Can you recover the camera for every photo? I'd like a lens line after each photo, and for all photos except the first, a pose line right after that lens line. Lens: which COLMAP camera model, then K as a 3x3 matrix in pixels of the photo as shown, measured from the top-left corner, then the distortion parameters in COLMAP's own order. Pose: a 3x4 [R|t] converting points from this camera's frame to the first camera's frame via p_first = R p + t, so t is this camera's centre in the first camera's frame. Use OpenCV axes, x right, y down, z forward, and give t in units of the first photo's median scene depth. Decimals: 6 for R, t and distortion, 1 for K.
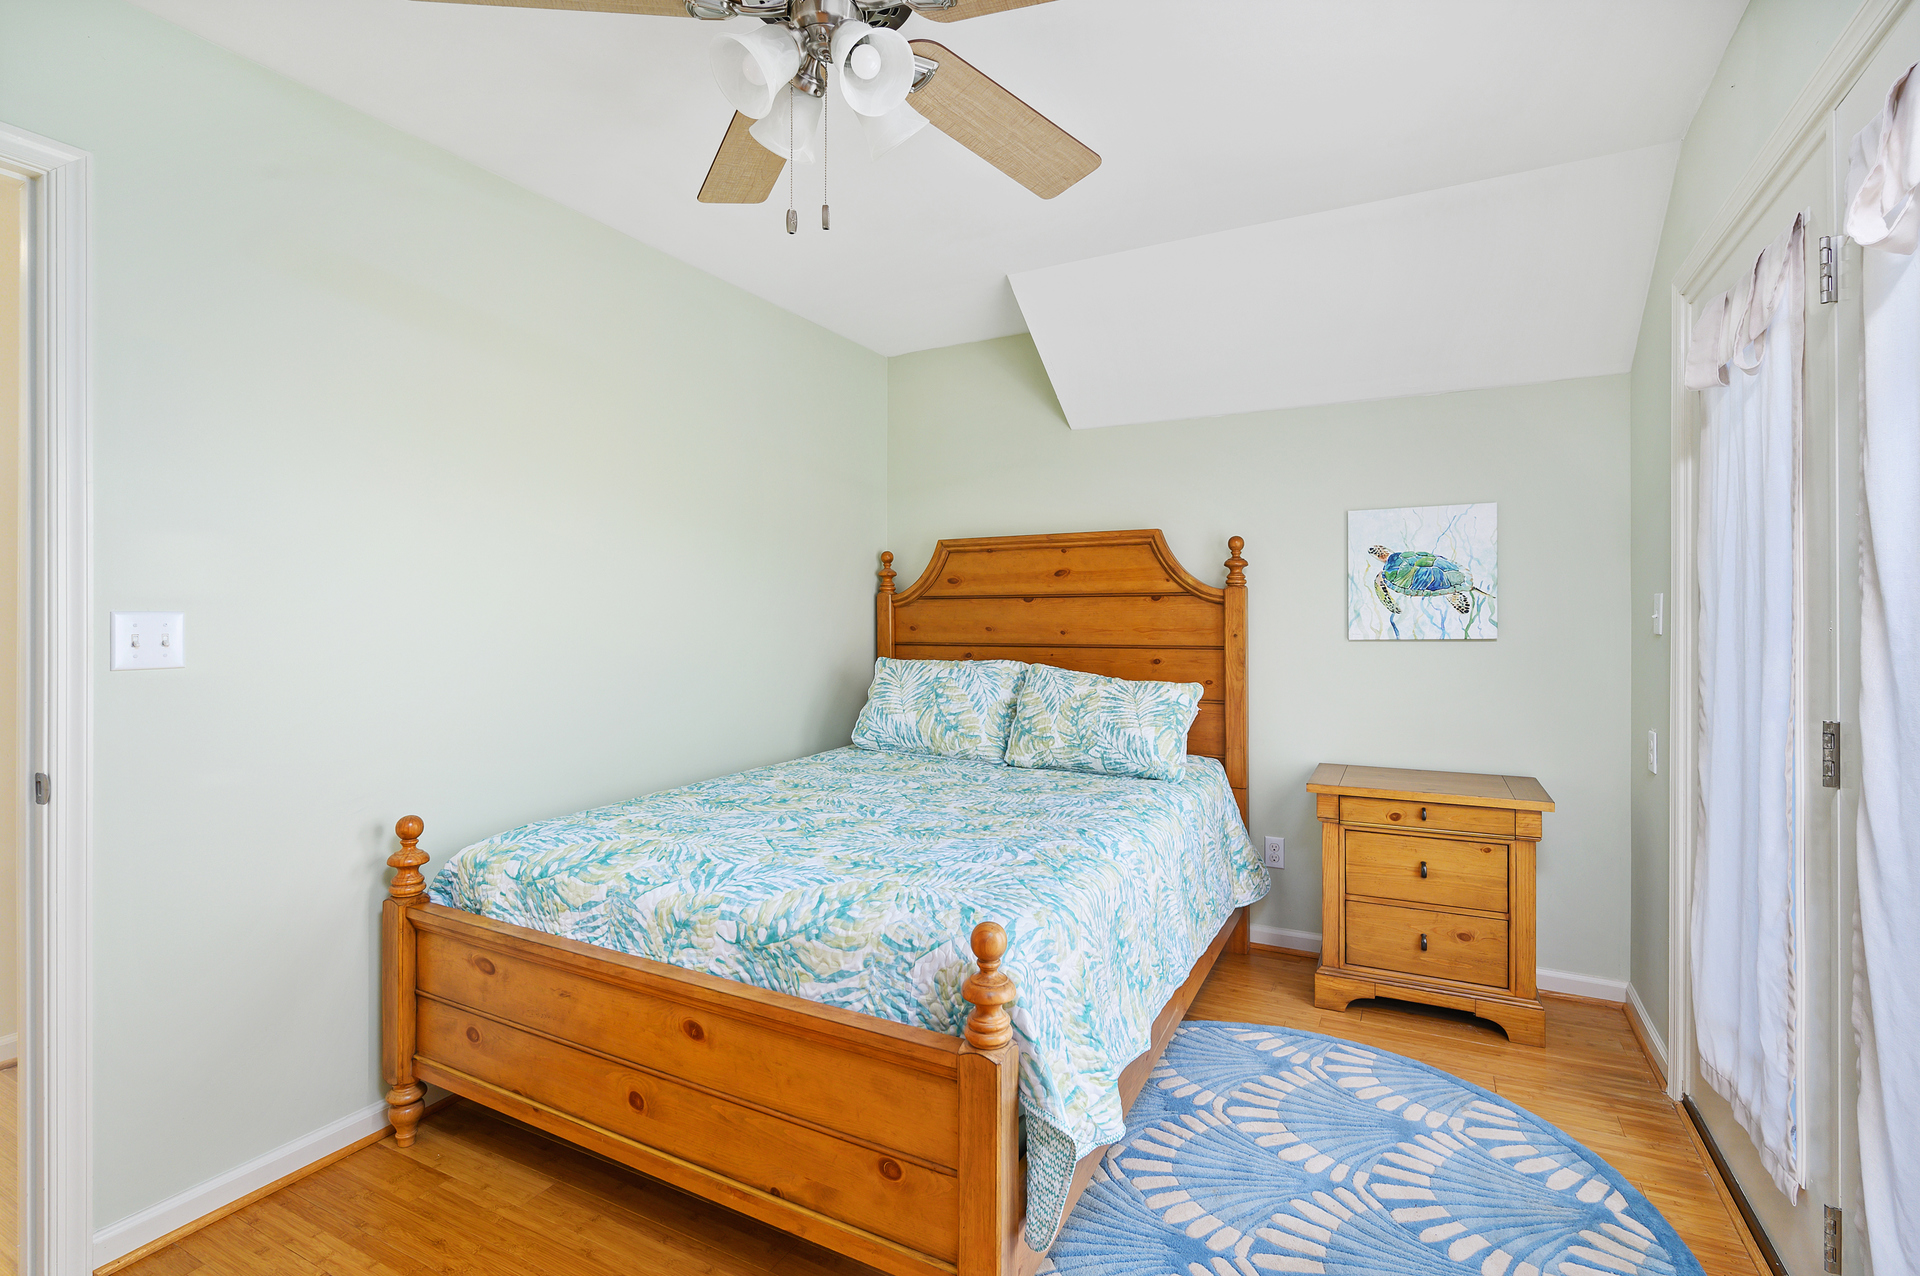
lens RADIAL K [[876.7, 0, 965.9], [0, 876.7, 639.4], [0, 0, 1]] dist [-0.001839, 0.000074]
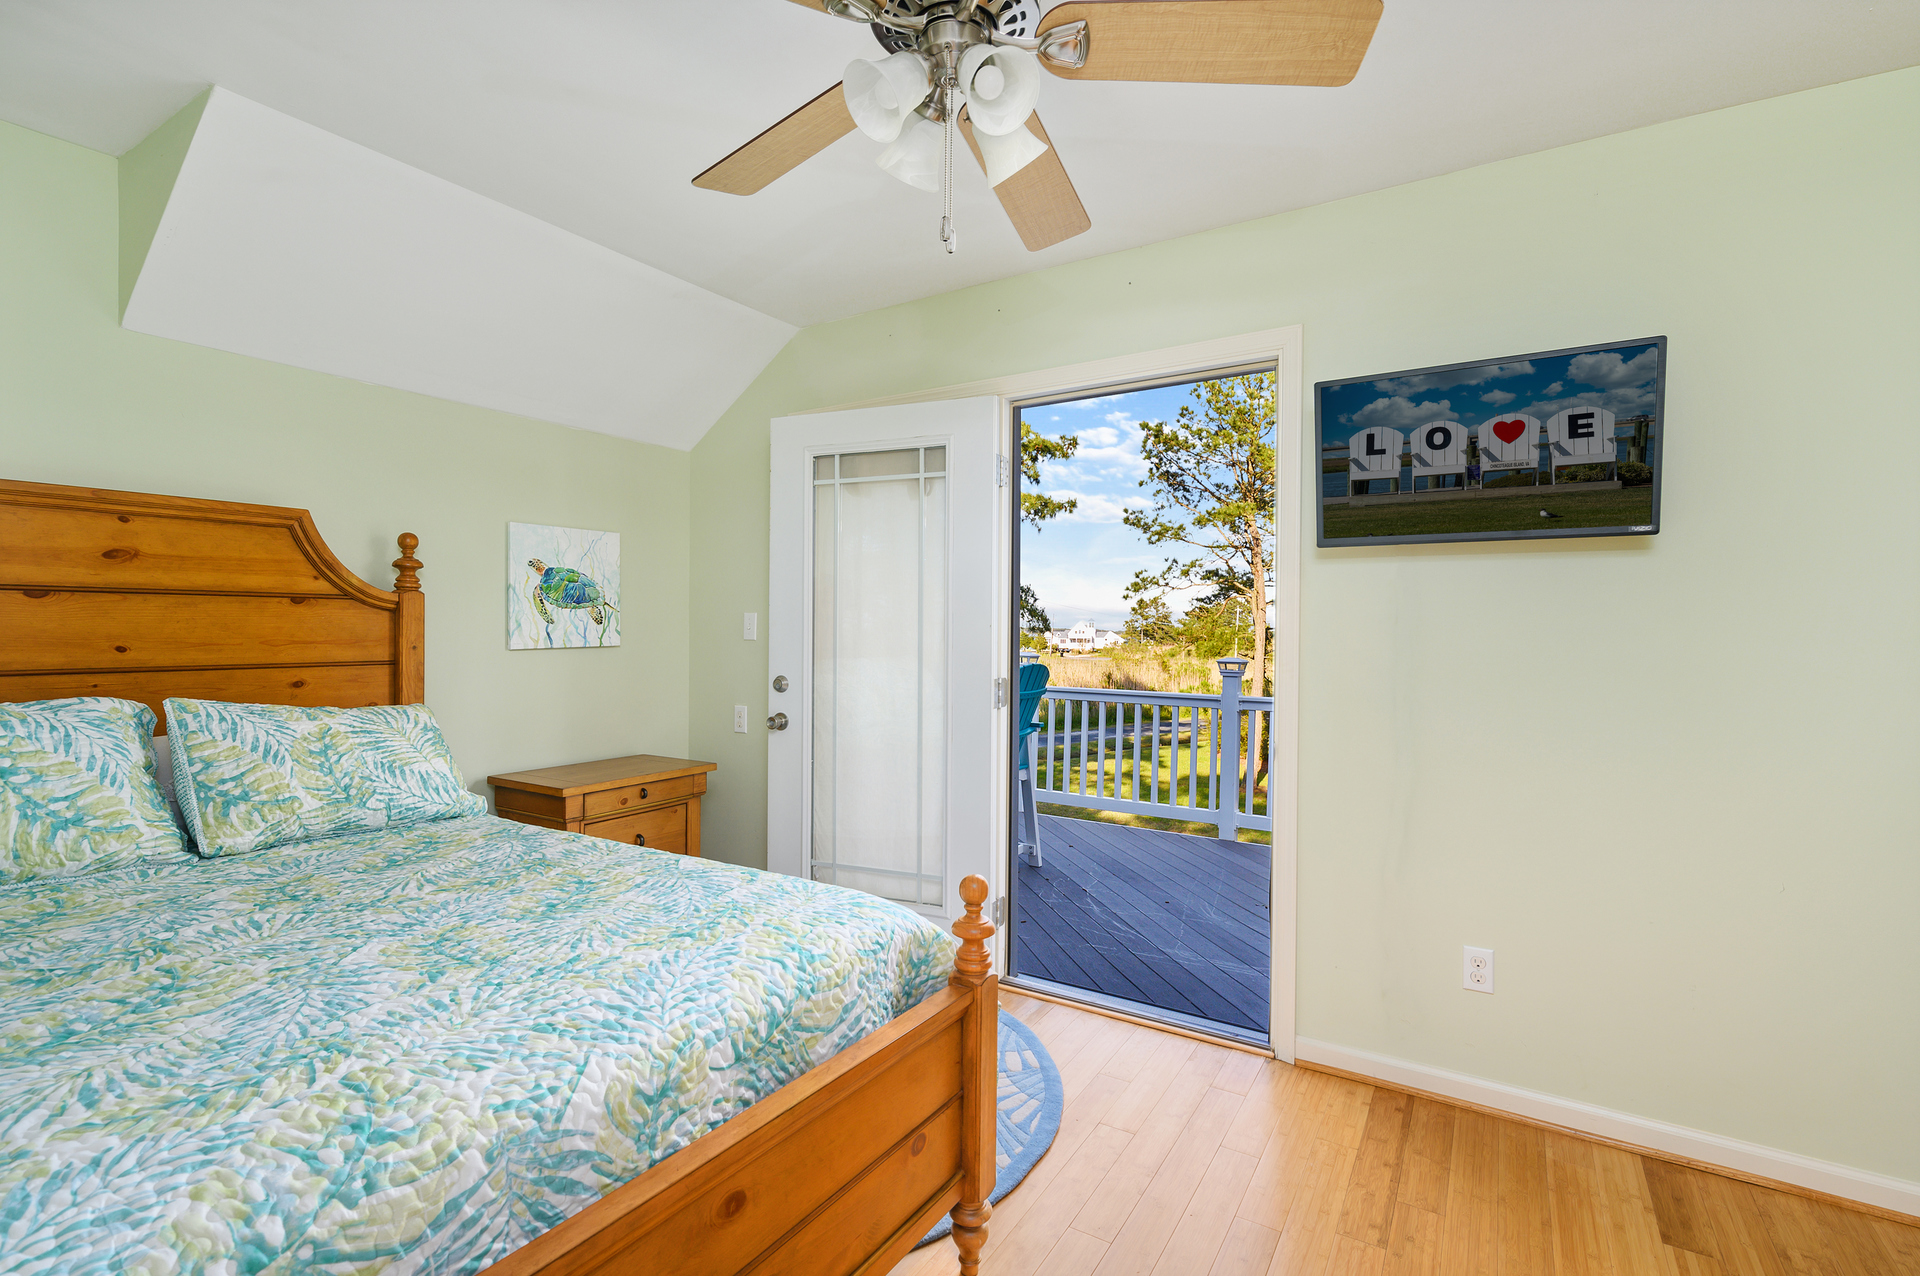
lens RADIAL K [[876.7, 0, 965.9], [0, 876.7, 639.4], [0, 0, 1]] dist [-0.001839, 0.000074]
pose [[0.078034, -0.011221, 0.996888, -0.554239], [0.016187, 0.999819, 0.009987, -0.012905], [-0.996819, 0.015358, 0.078202, 0.409131]]
